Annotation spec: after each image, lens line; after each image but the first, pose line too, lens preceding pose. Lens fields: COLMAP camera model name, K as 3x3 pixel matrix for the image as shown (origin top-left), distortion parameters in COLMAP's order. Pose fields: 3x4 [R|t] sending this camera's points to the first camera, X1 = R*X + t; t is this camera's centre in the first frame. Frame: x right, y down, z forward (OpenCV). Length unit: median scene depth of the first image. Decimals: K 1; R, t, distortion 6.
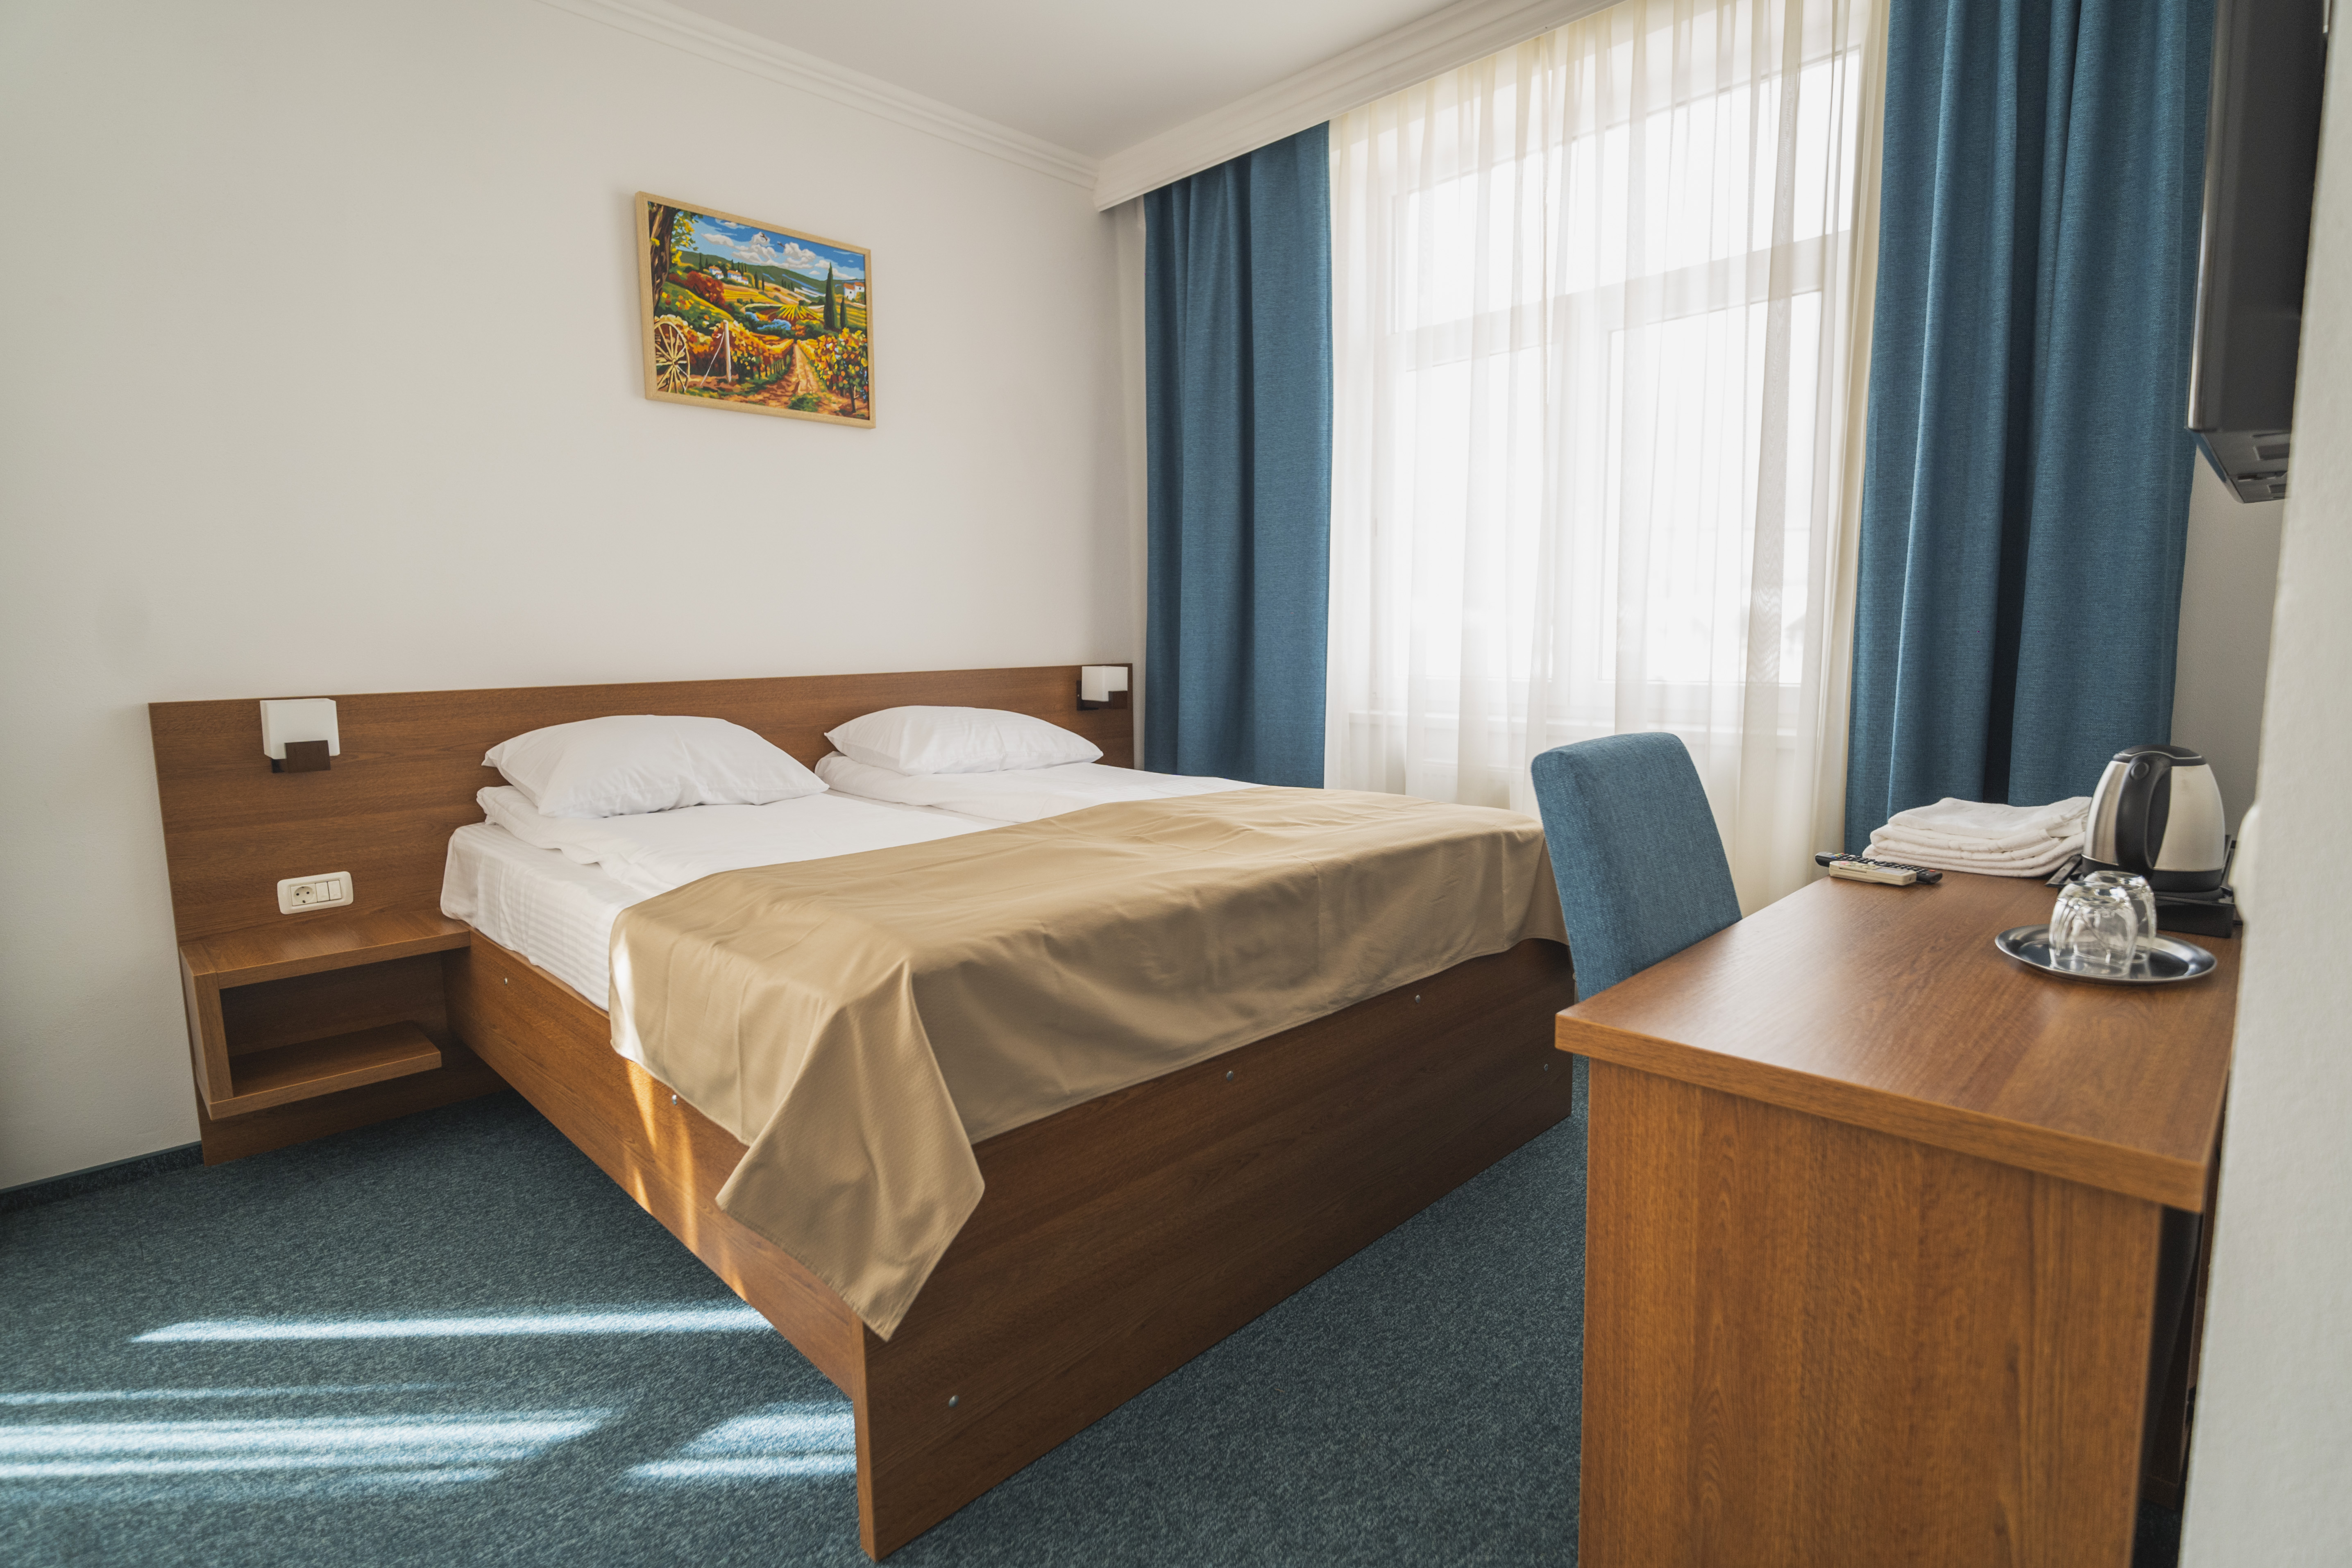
lens RADIAL K [[1119.7, 0, 1134.9], [0, 1119.7, 771.5], [0, 0, 1]] dist [-0.001698, -0.003636]
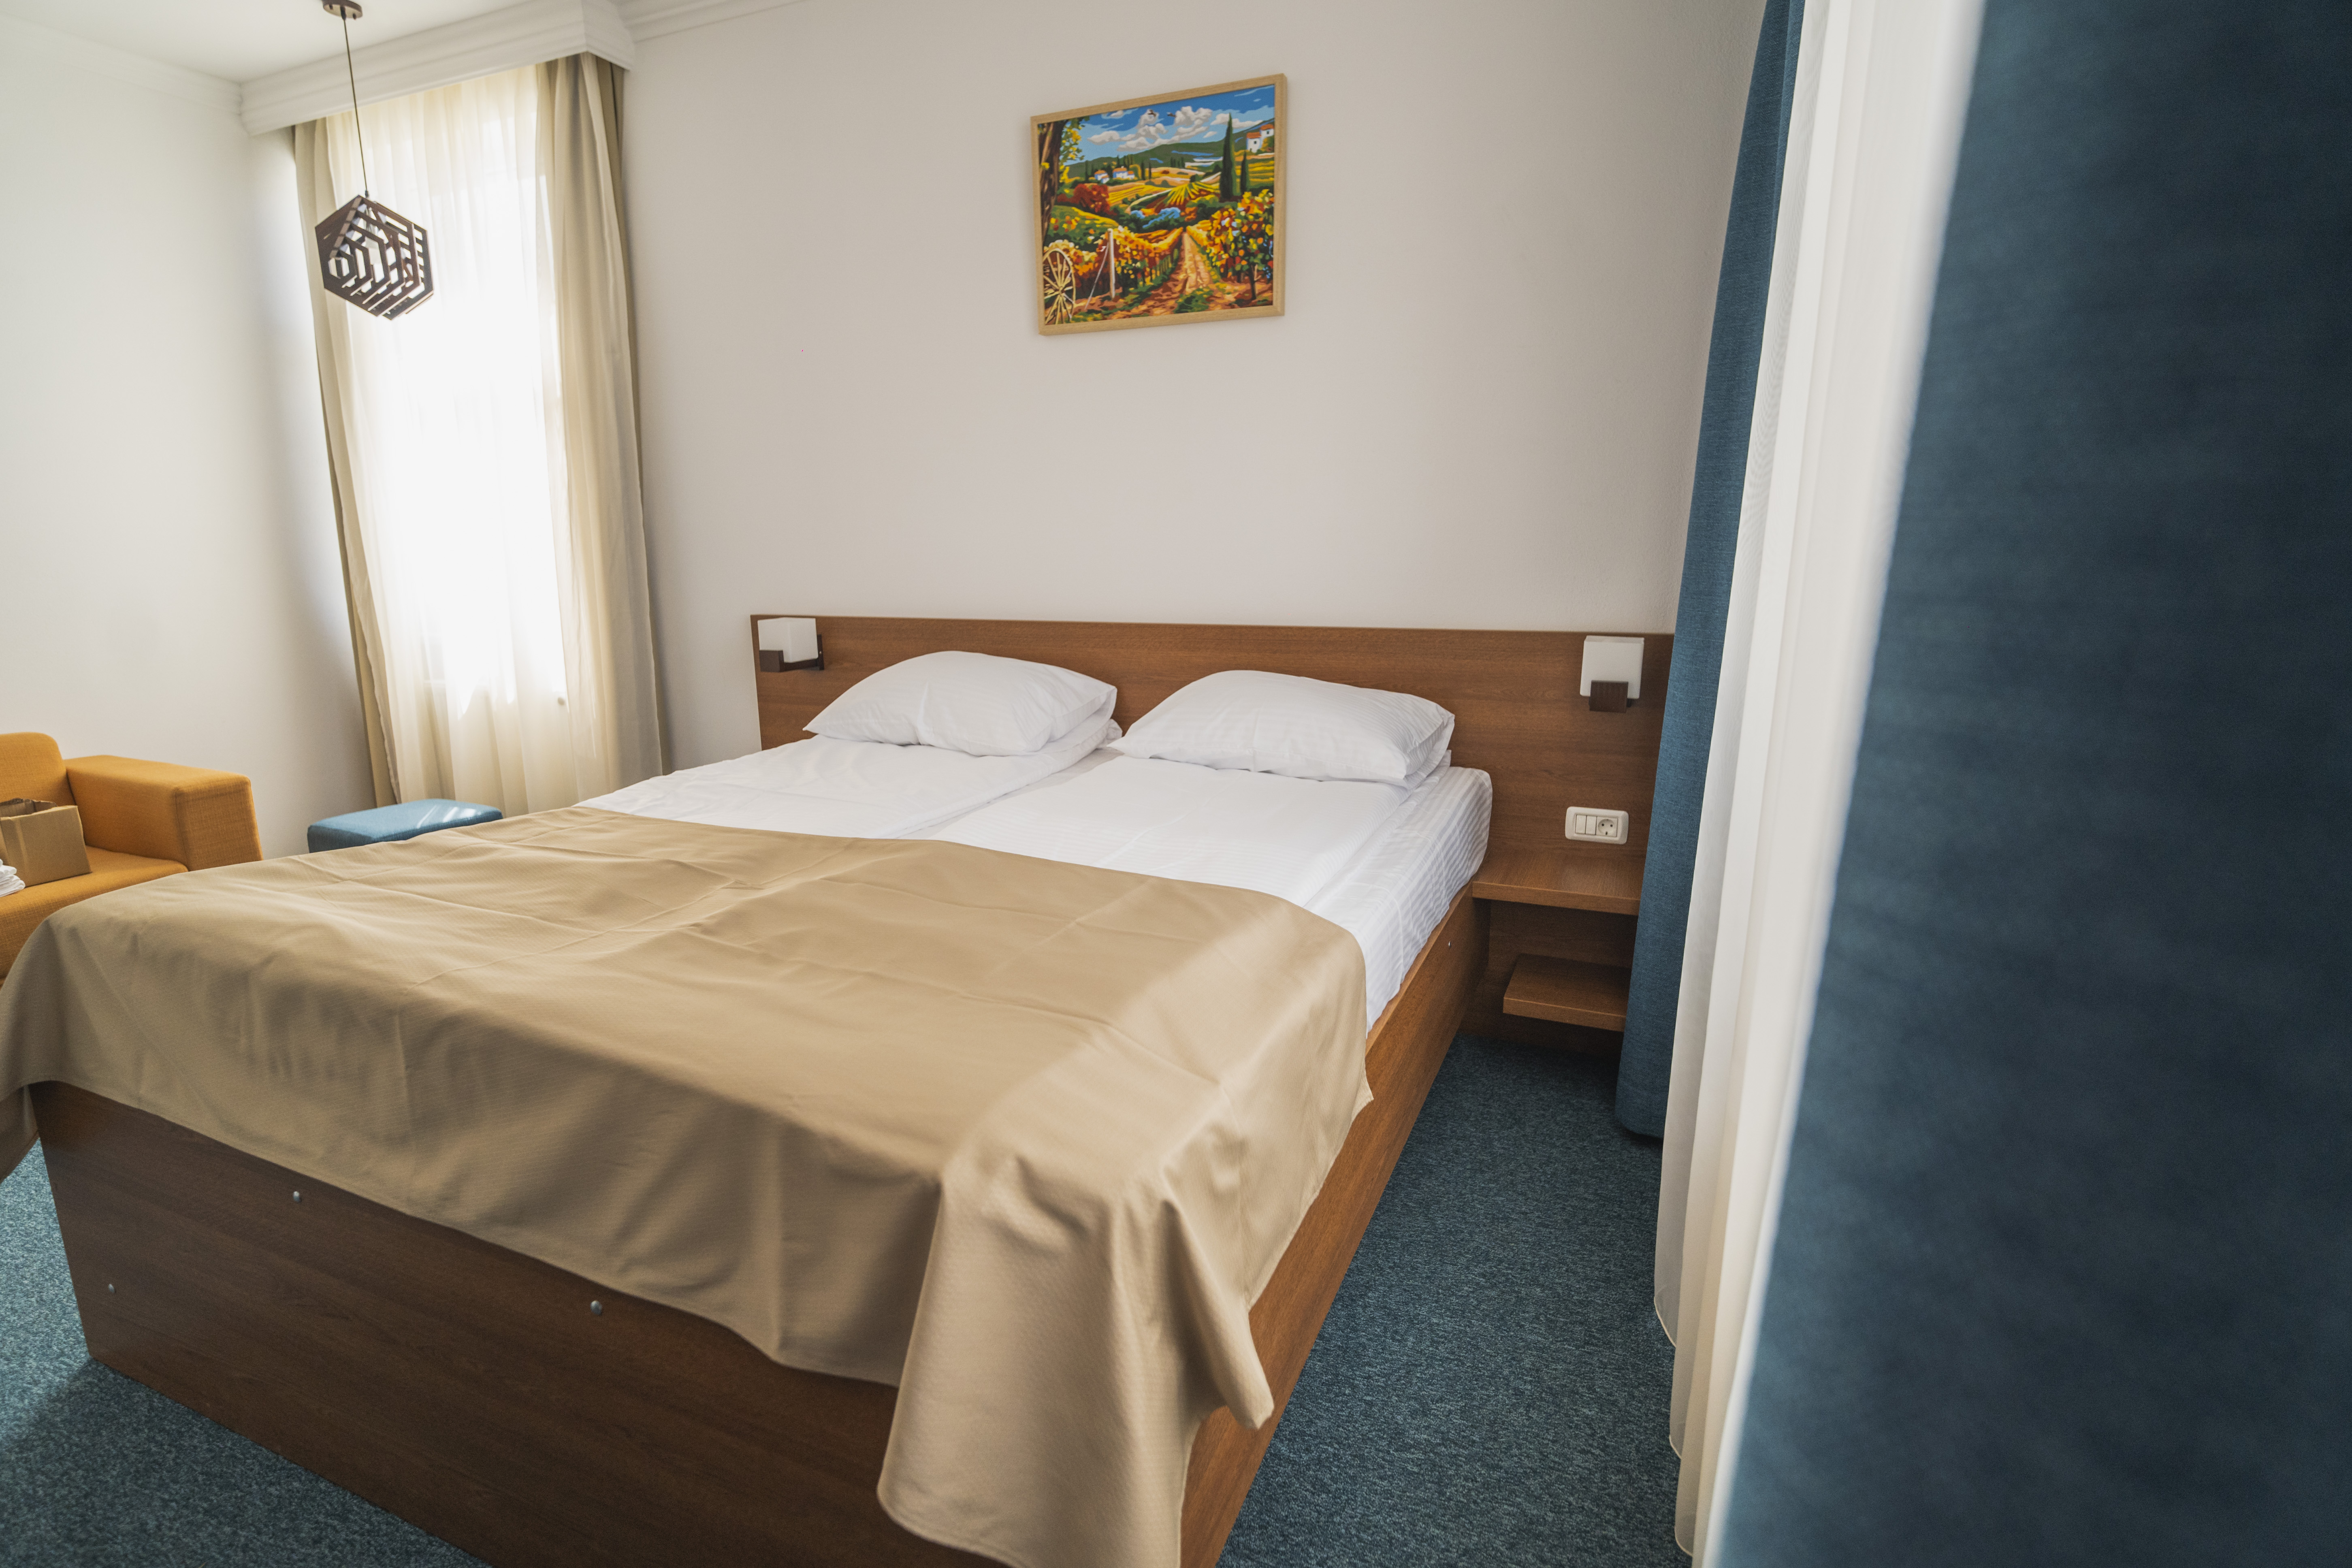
lens RADIAL K [[1119.7, 0, 1194.9], [0, 1119.7, 767.2], [0, 0, 1]] dist [-0.001698, -0.003636]
pose [[0.384308, 0.205338, -0.900080, 0.578512], [-0.109891, 0.978194, 0.176238, -0.144086], [0.916641, 0.031181, 0.398493, 0.722385]]
